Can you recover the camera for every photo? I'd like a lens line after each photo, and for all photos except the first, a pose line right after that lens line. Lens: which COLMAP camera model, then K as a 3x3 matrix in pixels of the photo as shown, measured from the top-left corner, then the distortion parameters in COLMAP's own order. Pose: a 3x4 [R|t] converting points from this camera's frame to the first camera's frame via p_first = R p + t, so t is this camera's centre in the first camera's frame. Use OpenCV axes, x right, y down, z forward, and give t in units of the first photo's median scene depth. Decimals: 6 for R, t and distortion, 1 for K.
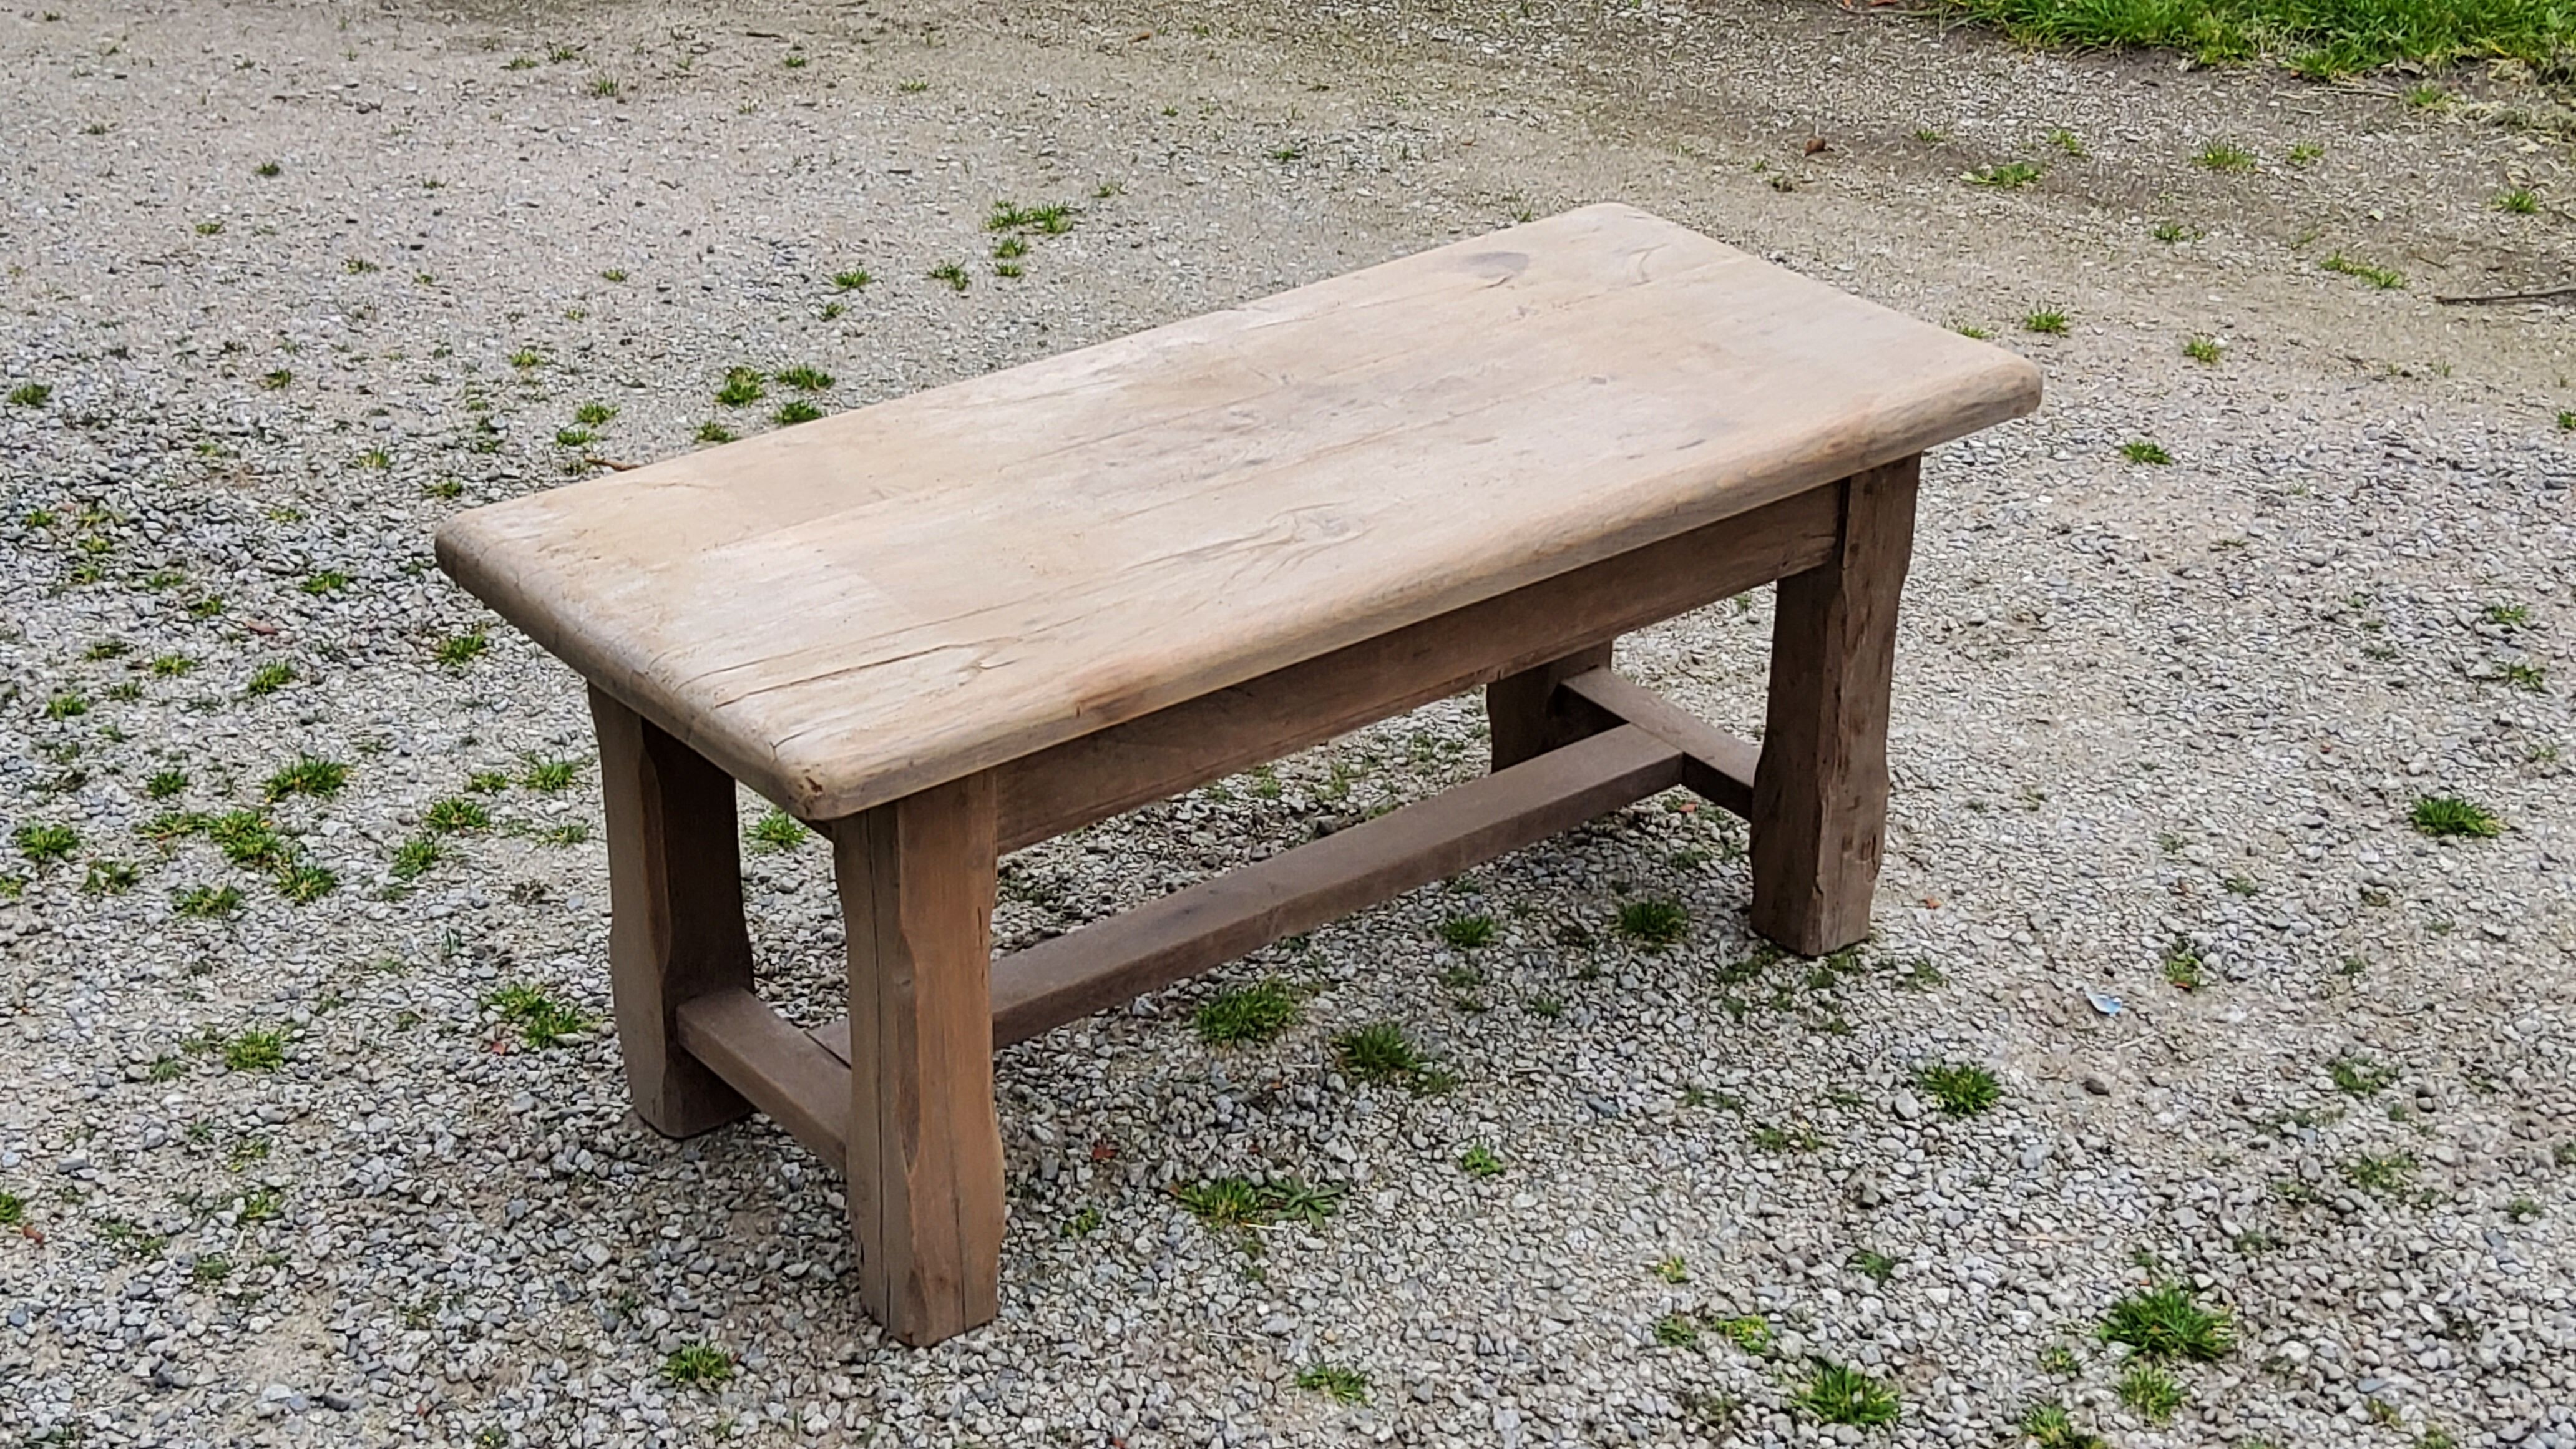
lens RADIAL K [[3809.6, 0, 1288.0], [0, 3809.6, 724.5], [0, 0, 1]] dist [0.201153, -0.568260]
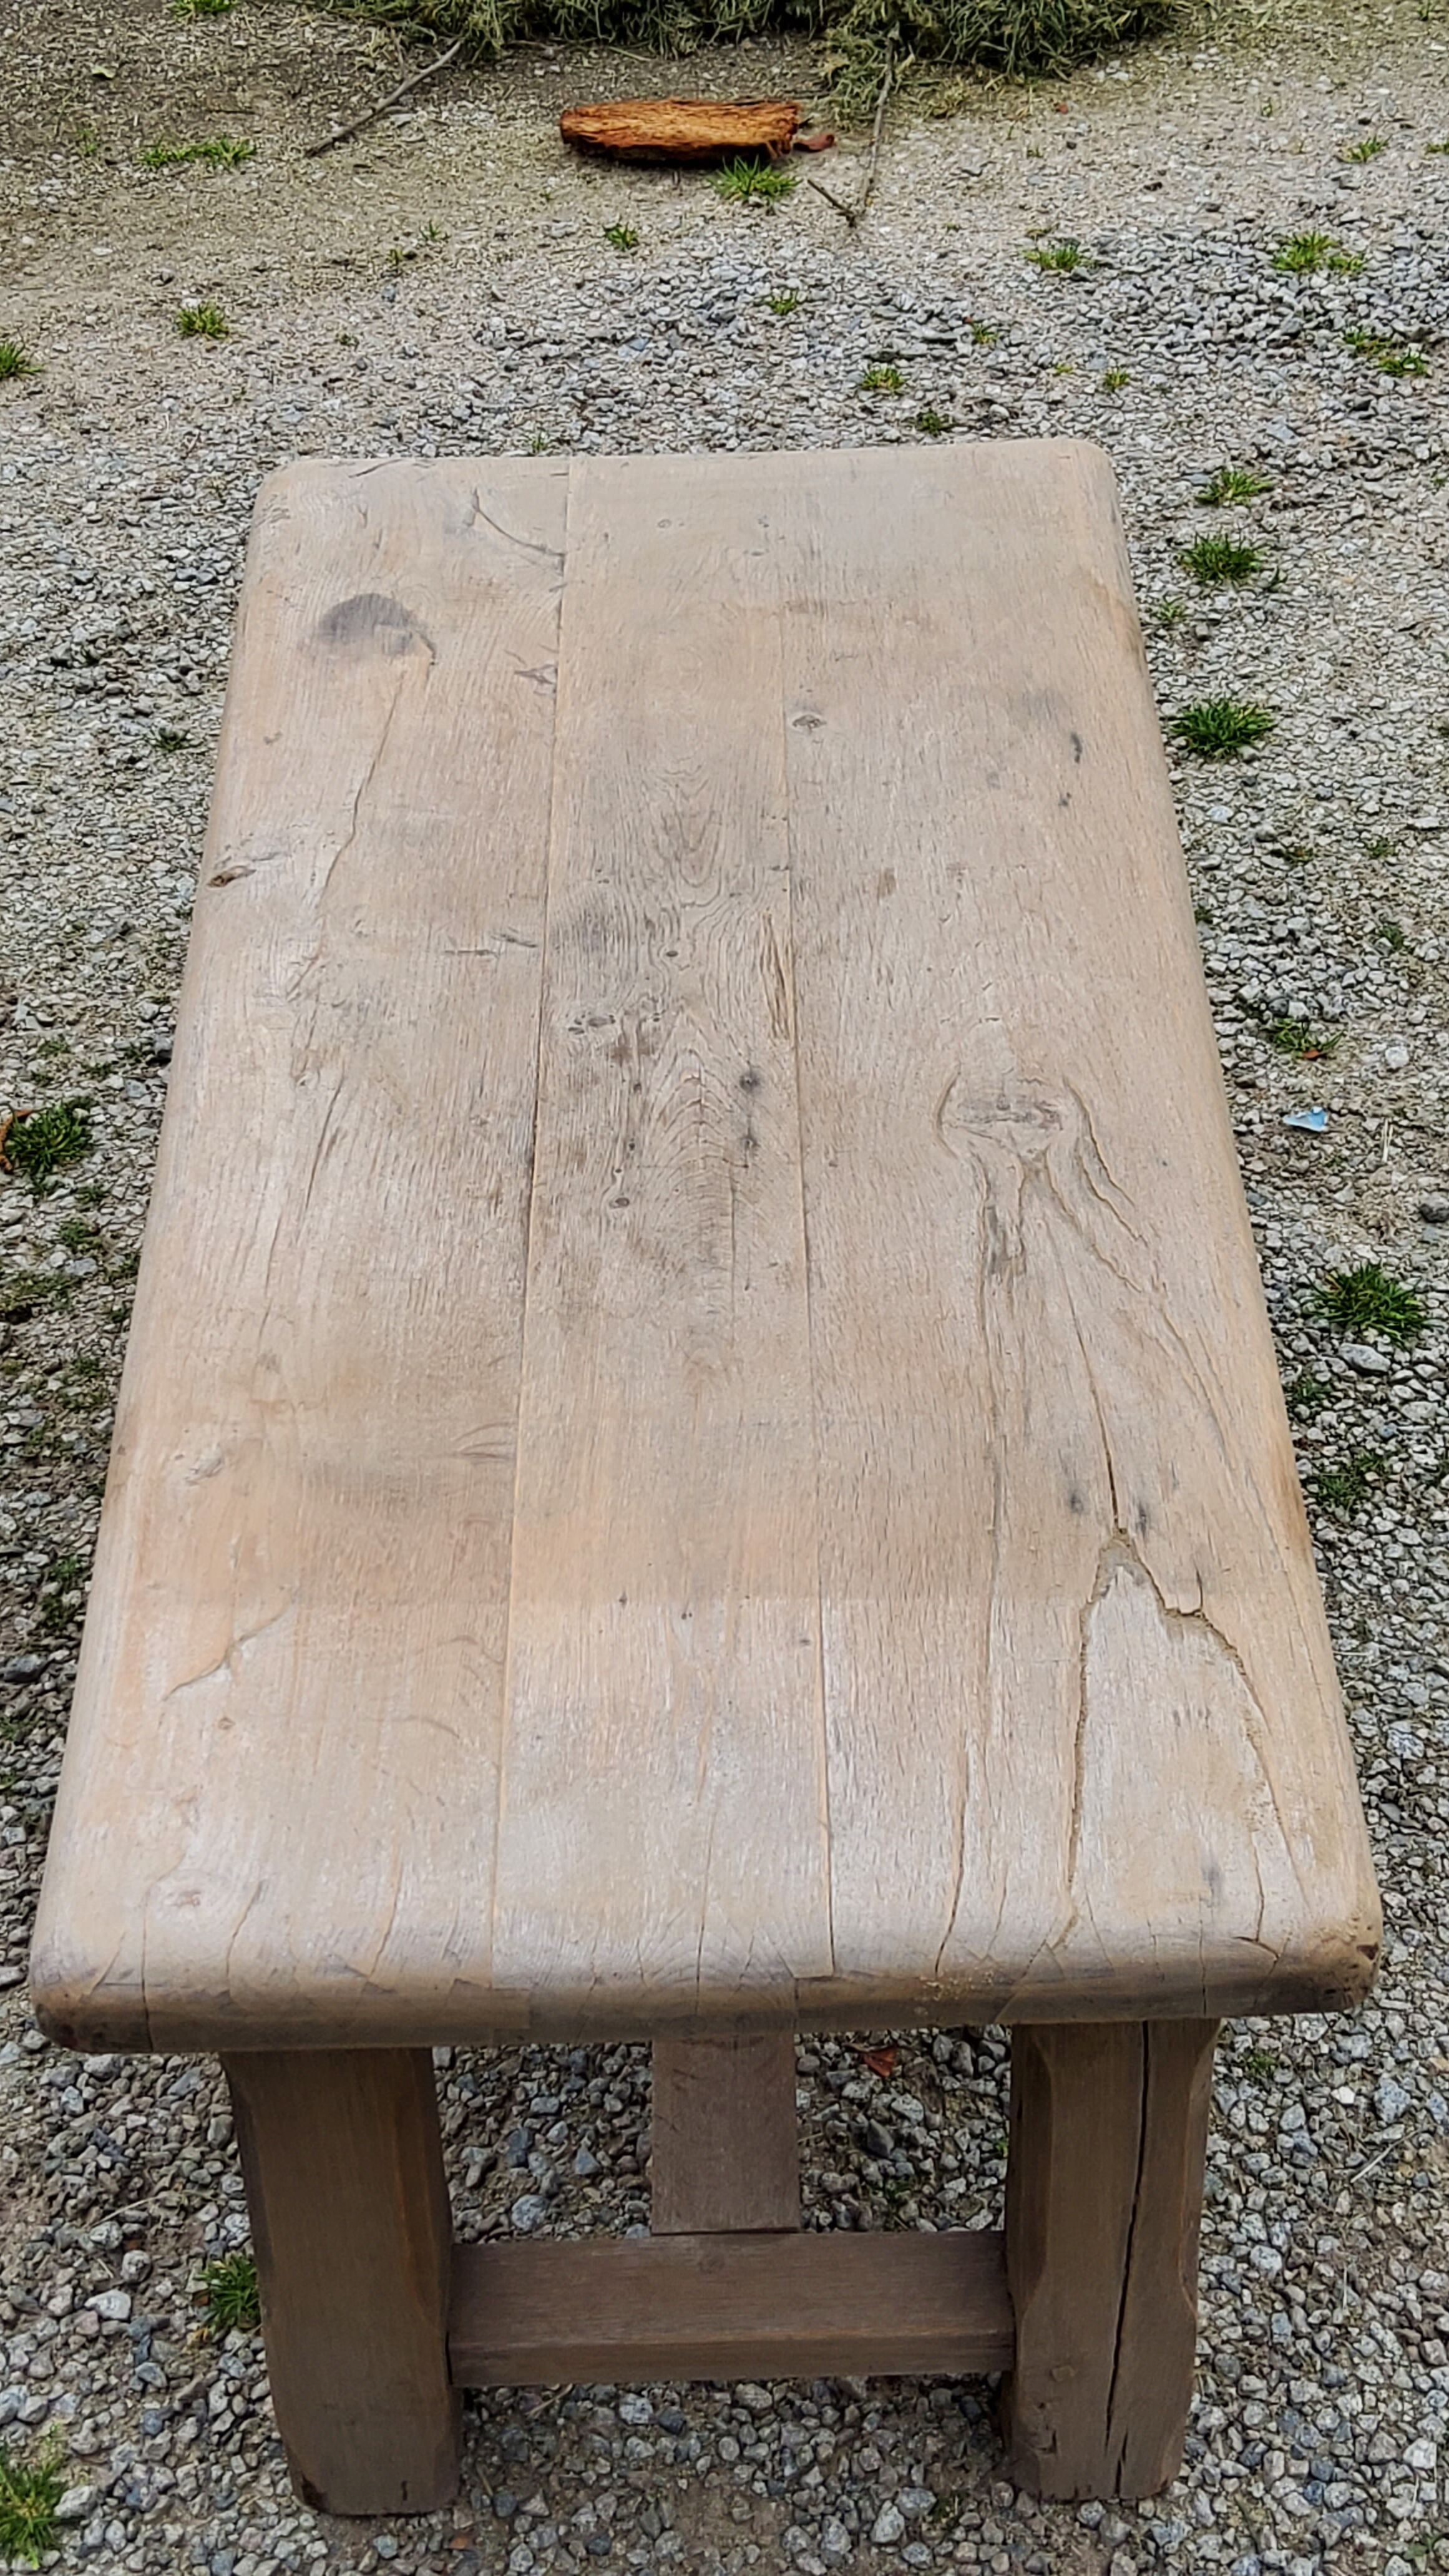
lens RADIAL K [[3822.9, 0, 724.5], [0, 3822.9, 1288.0], [0, 0, 1]] dist [0.203402, -0.573854]
pose [[0.608115, -0.539891, 0.581992, -0.375760], [0.386256, 0.841722, 0.377239, -0.263297], [-0.693543, -0.004607, 0.720400, 0.496991]]
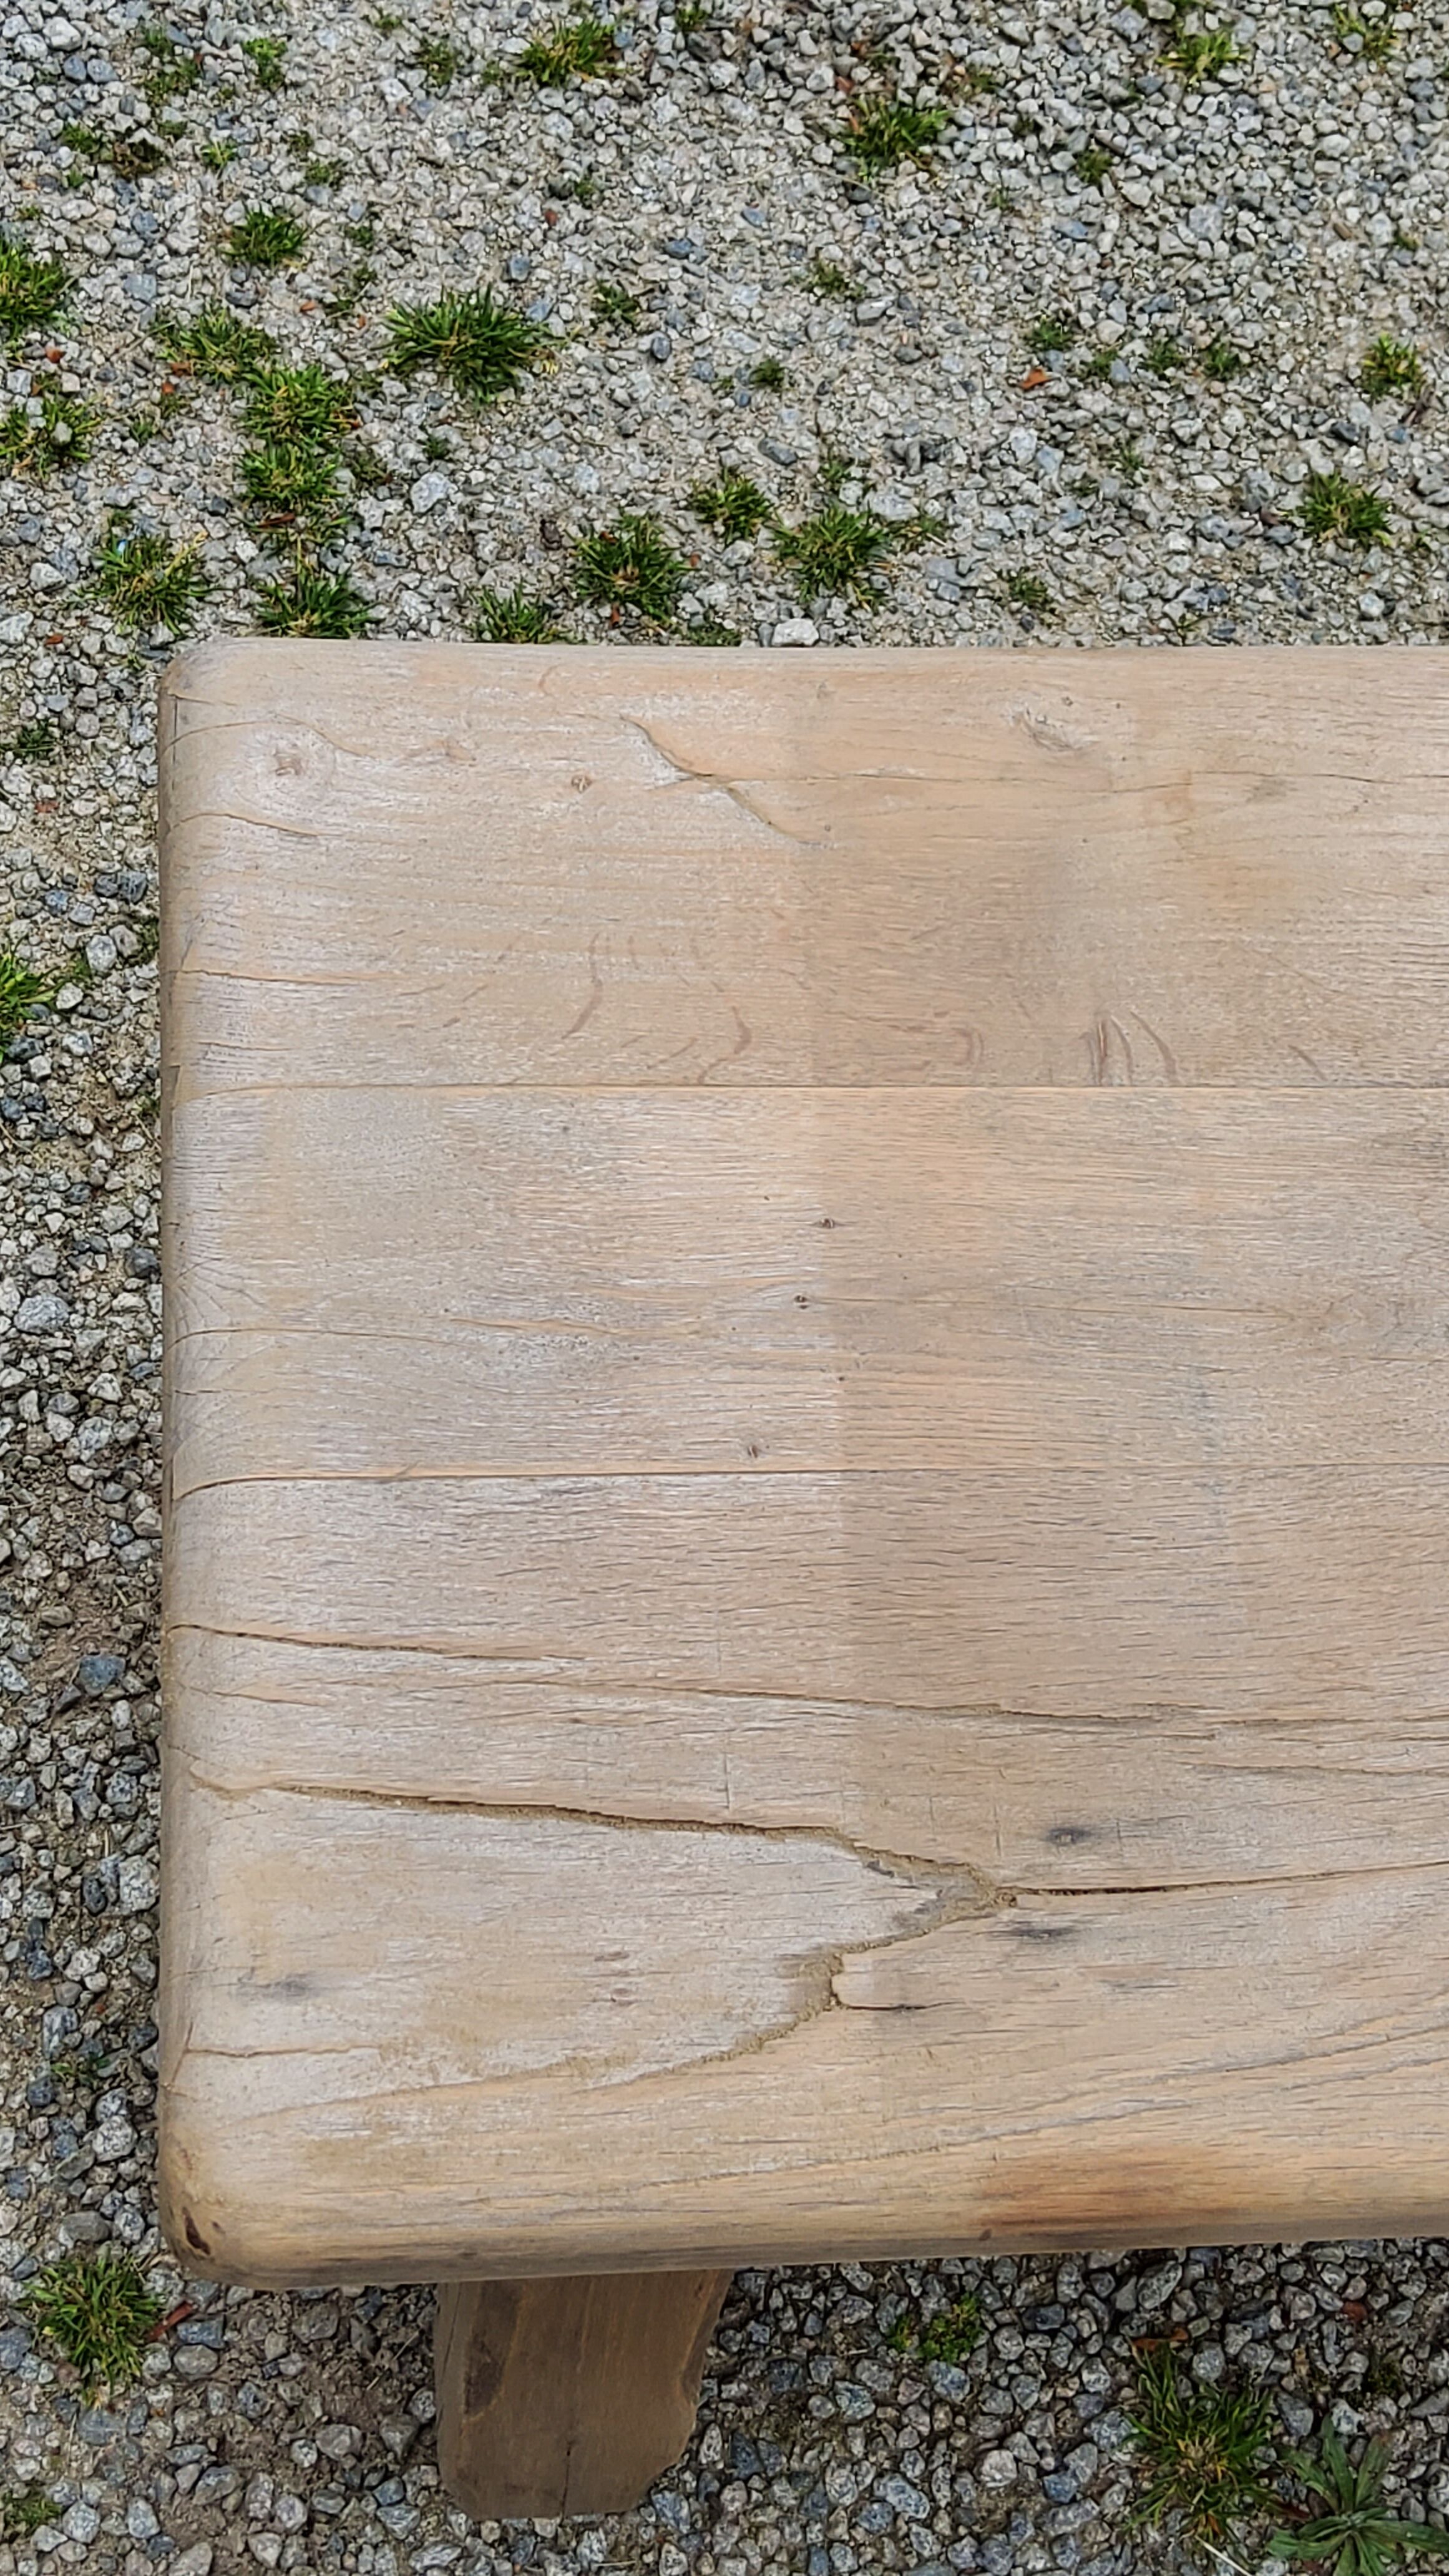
lens RADIAL K [[3833.5, 0, 720.1], [0, 3833.5, 1290.0], [0, 0, 1]] dist [0.170333, -0.339613]
pose [[0.824650, 0.521713, -0.218558, -0.034339], [-0.336385, 0.762965, 0.552023, -0.230217], [0.454749, -0.381706, 0.804676, 0.579445]]
